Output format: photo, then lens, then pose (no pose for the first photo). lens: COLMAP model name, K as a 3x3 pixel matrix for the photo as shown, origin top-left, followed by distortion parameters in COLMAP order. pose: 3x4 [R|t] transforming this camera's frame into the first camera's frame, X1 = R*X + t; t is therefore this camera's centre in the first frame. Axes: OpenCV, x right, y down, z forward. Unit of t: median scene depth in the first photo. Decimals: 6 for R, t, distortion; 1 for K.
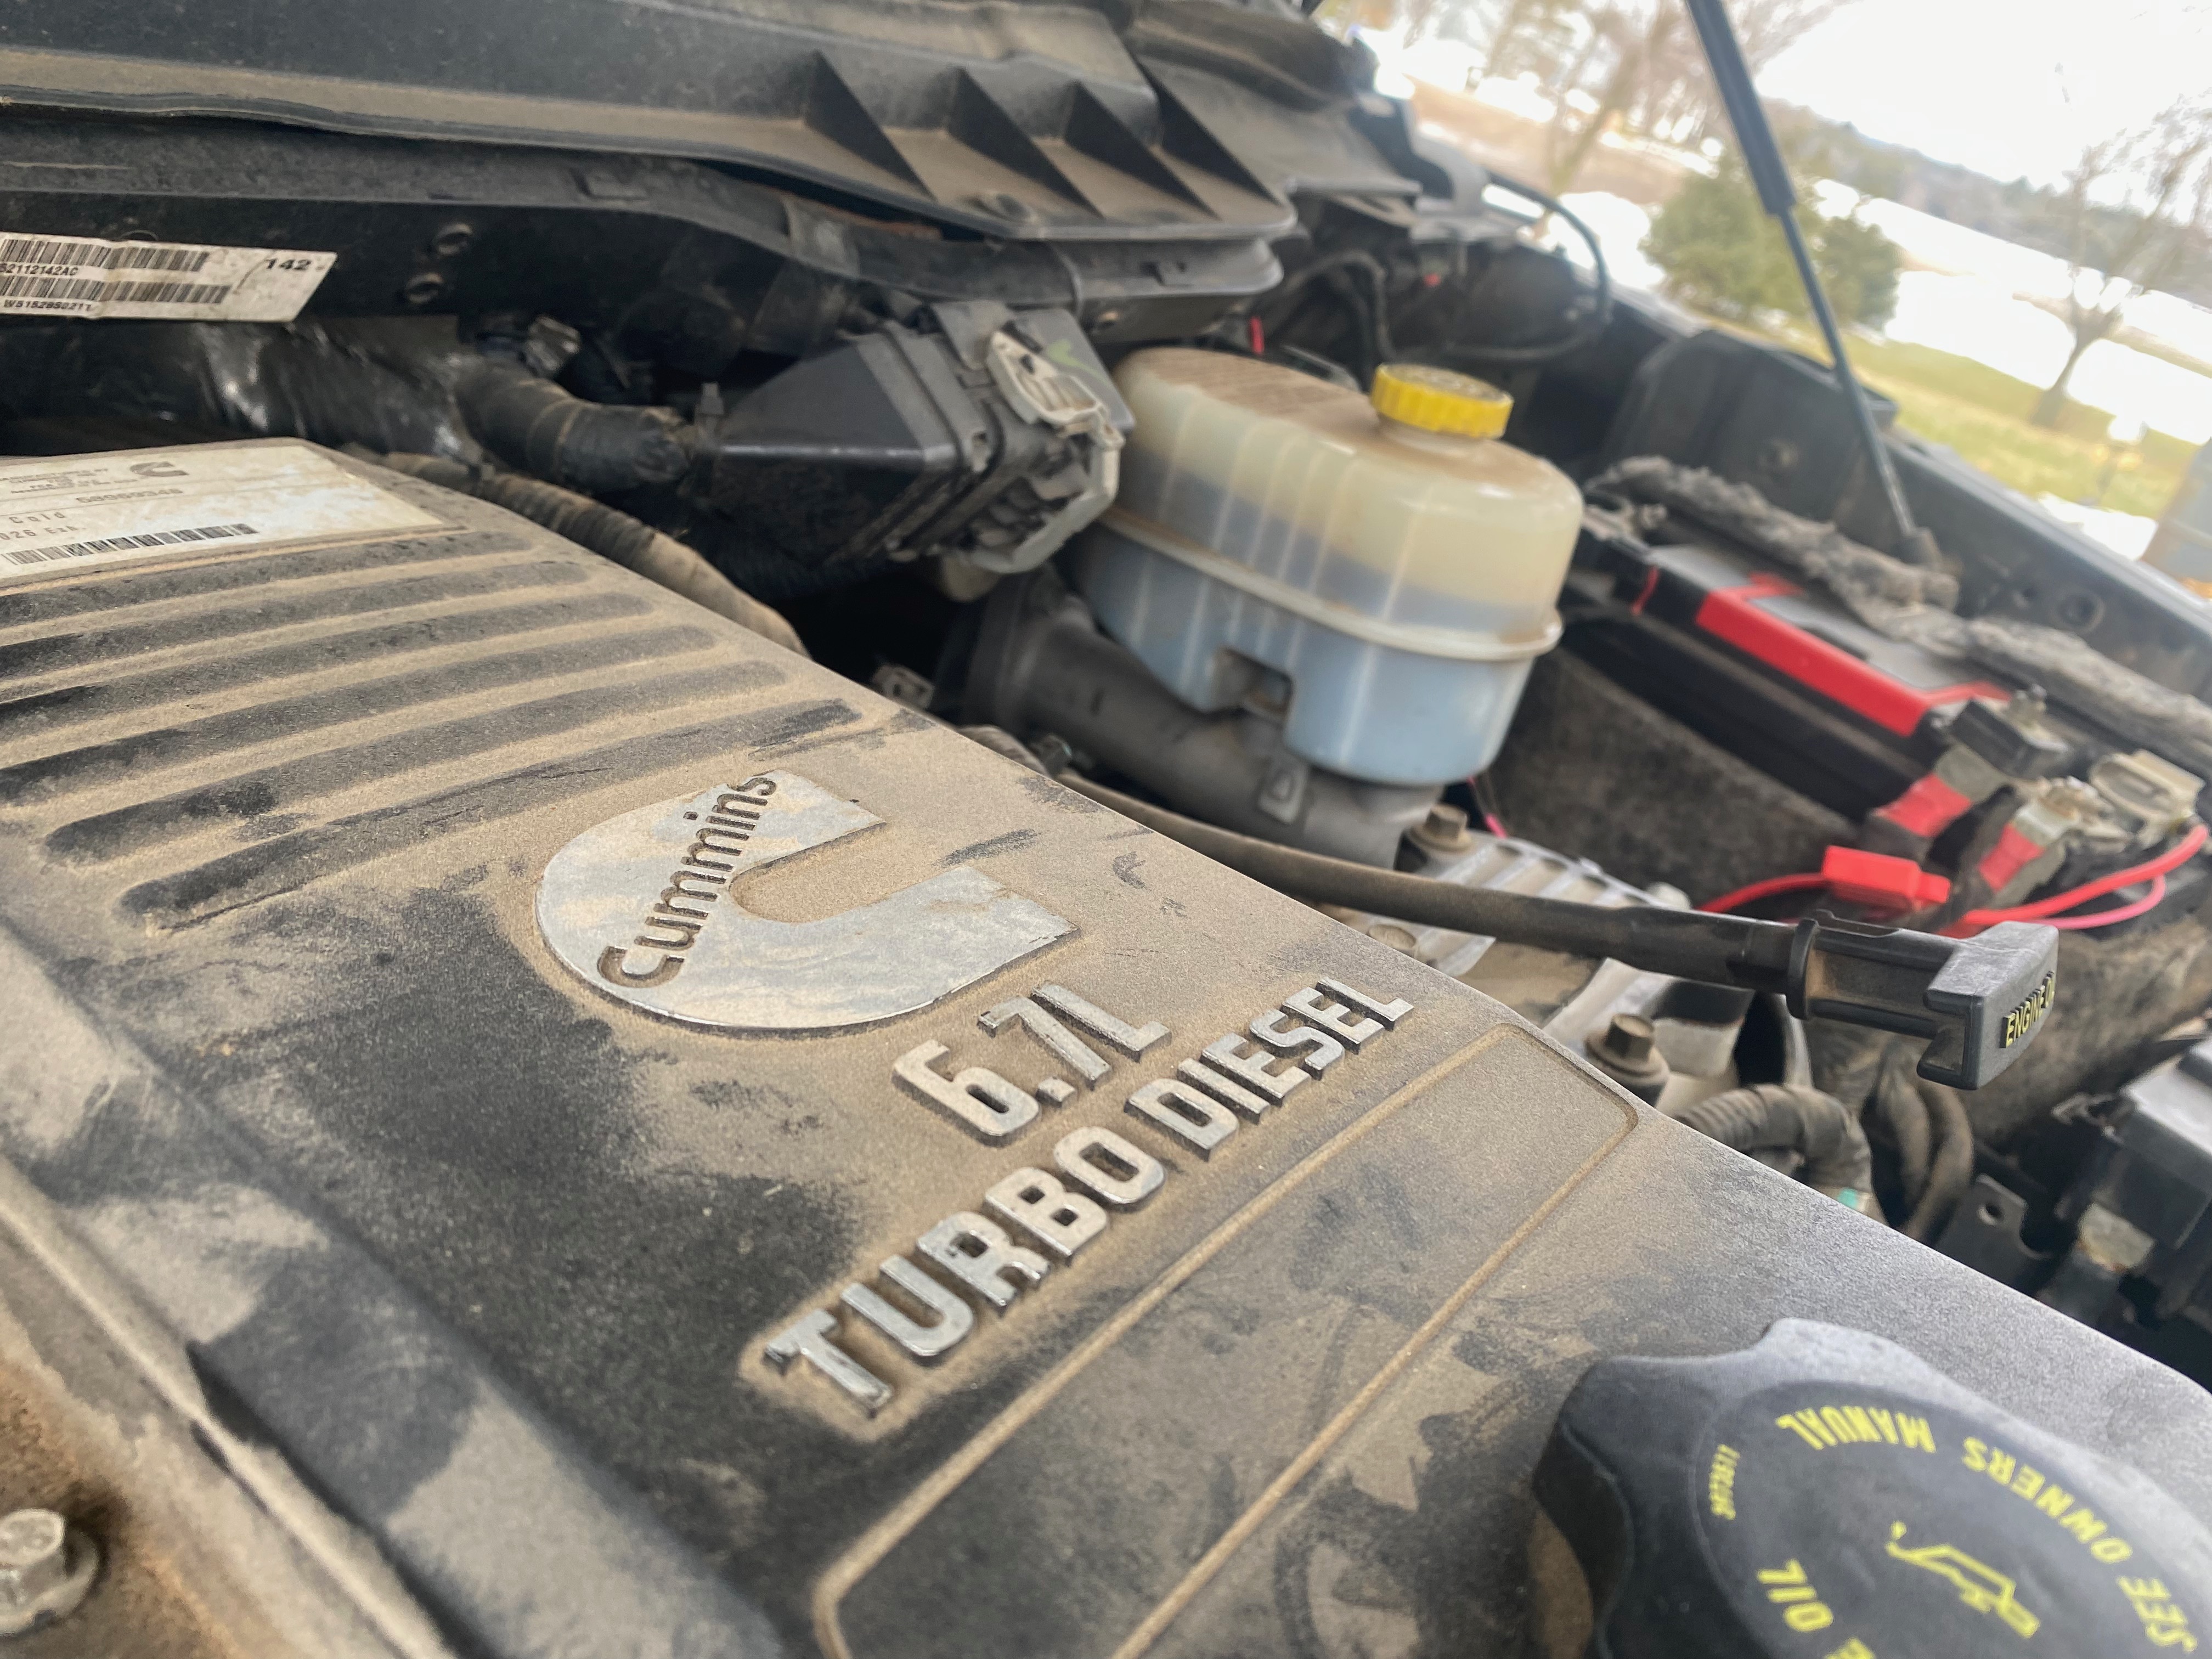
lens RADIAL K [[1683.5, 0, 1106.0], [0, 1683.5, 829.5], [0, 0, 1]] dist [0.112170, -0.204002]
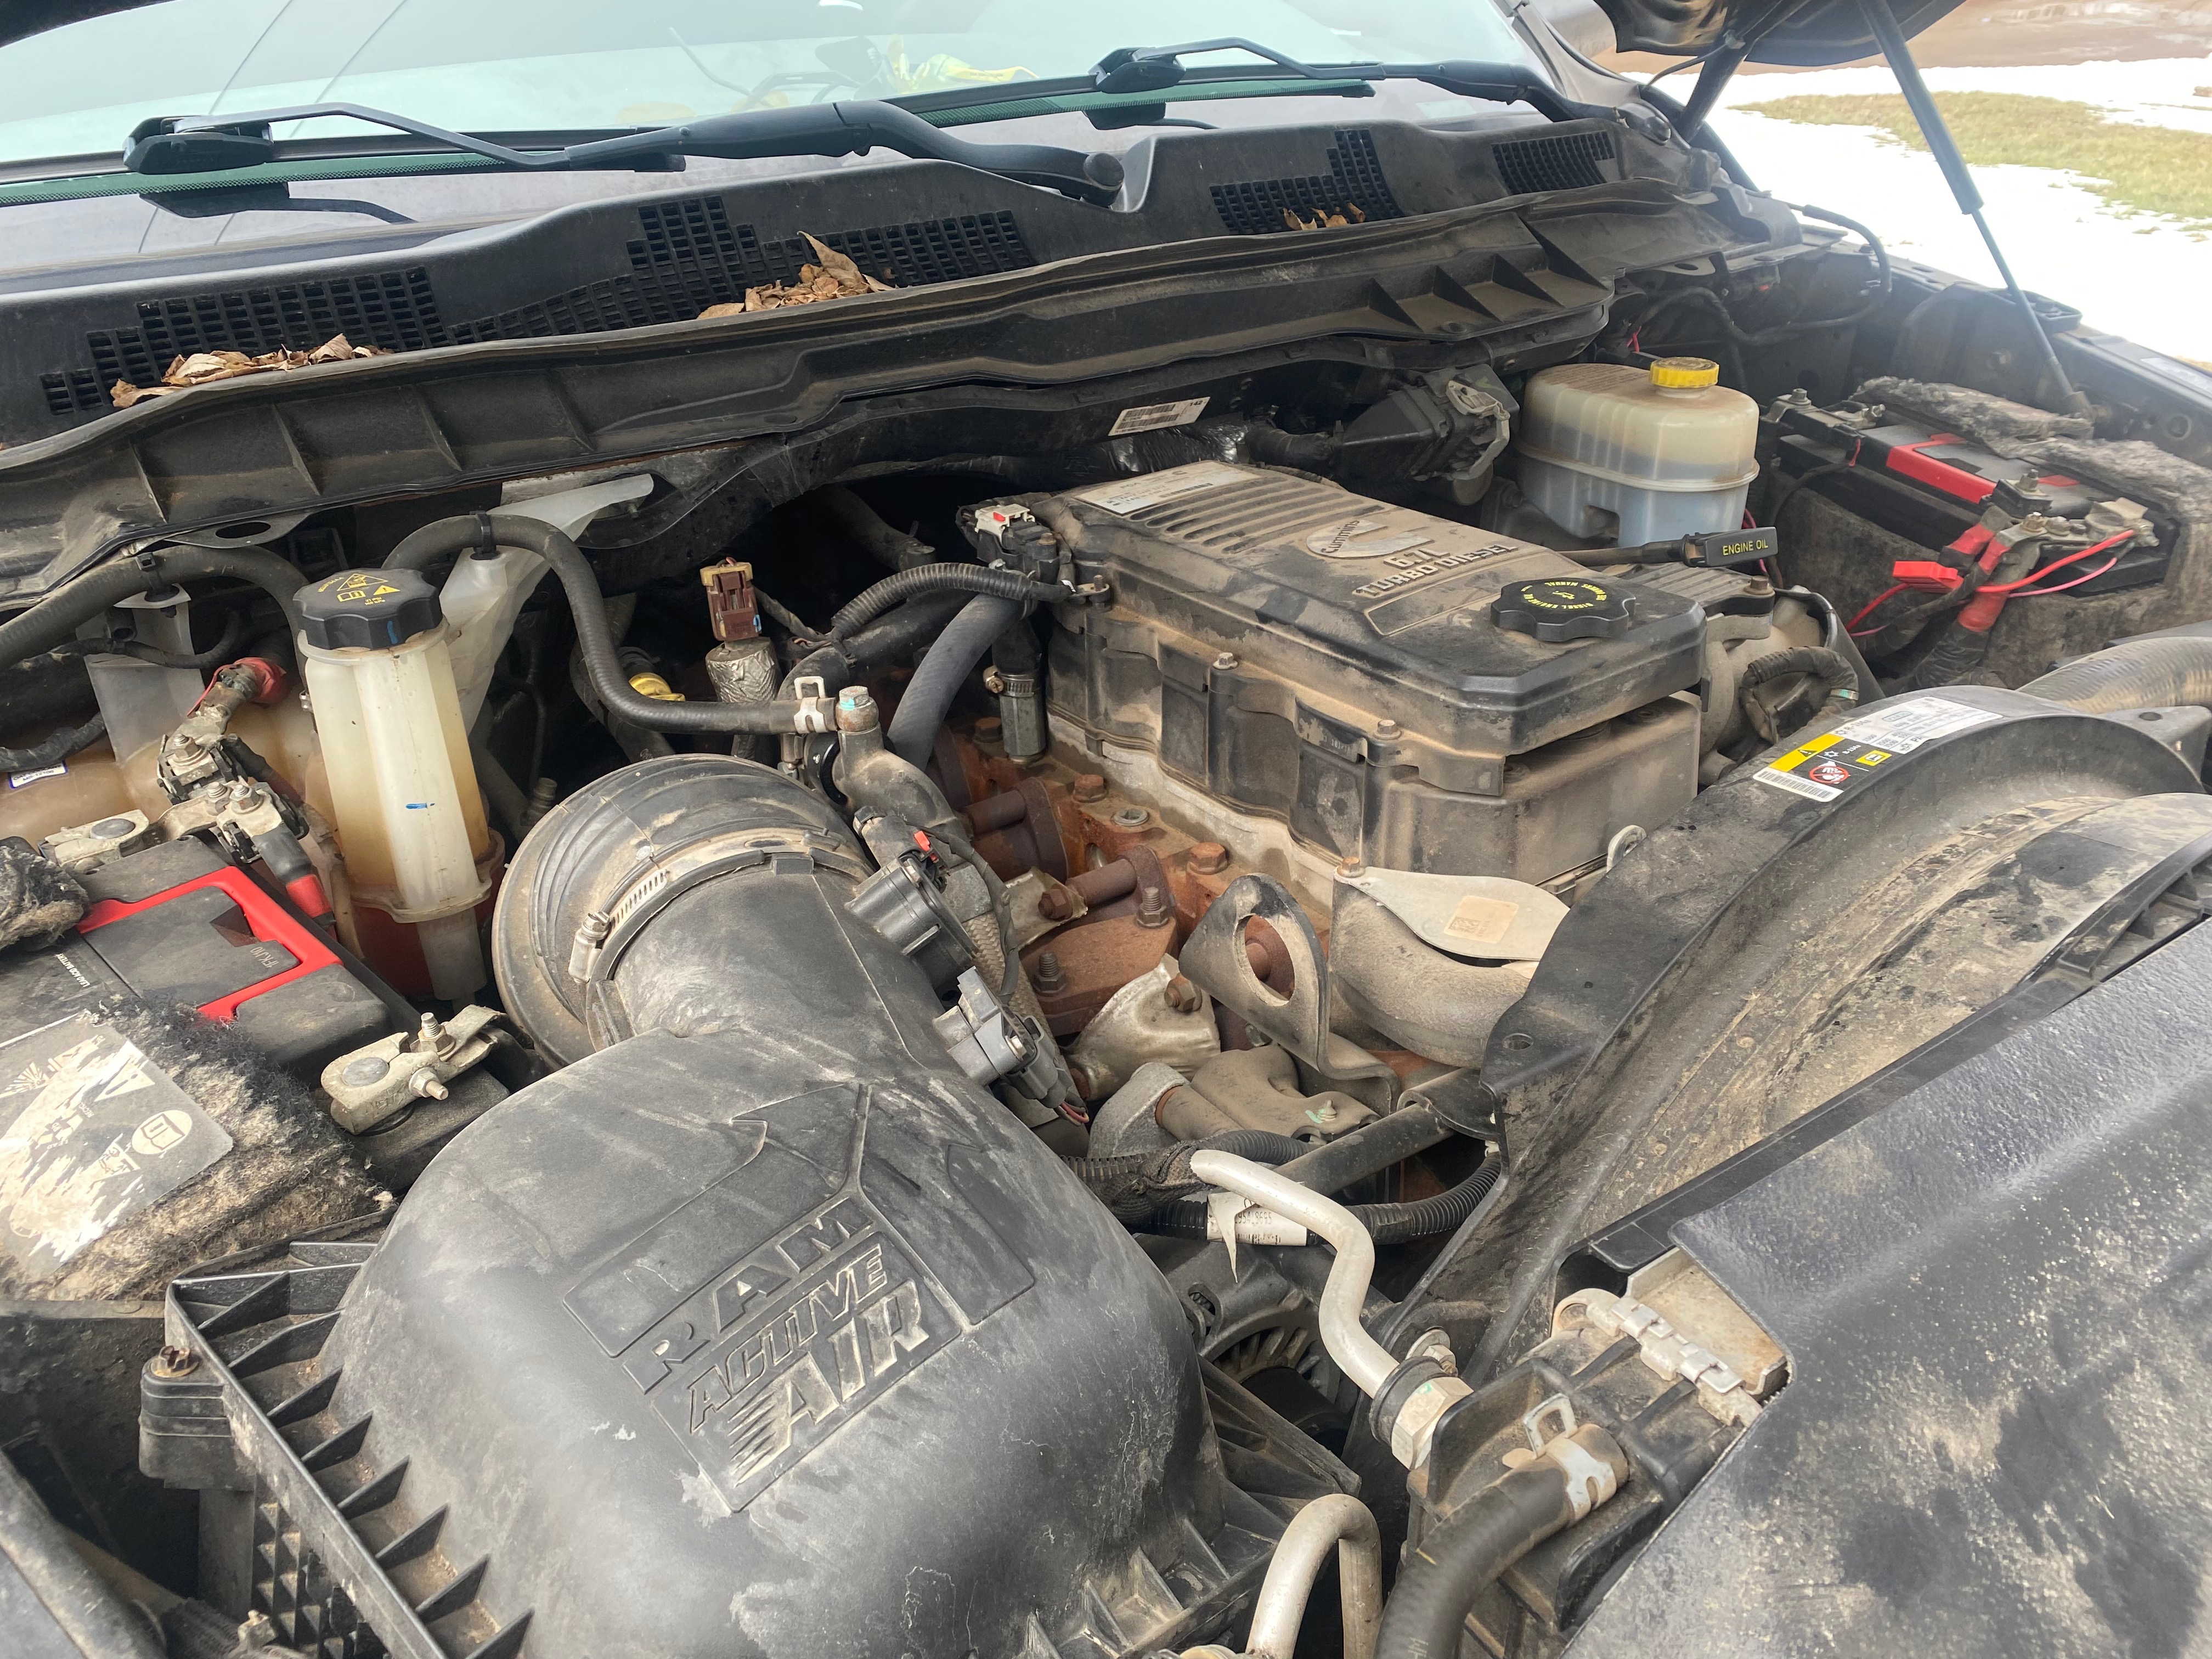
lens RADIAL K [[1686.3, 0, 1106.0], [0, 1686.3, 829.5], [0, 0, 1]] dist [-0.004908, 0.002737]
pose [[0.924553, -0.066936, -0.375129, 0.335780], [0.063419, 0.997750, -0.021730, 0.364500], [0.375740, -0.003700, 0.926718, -1.405219]]
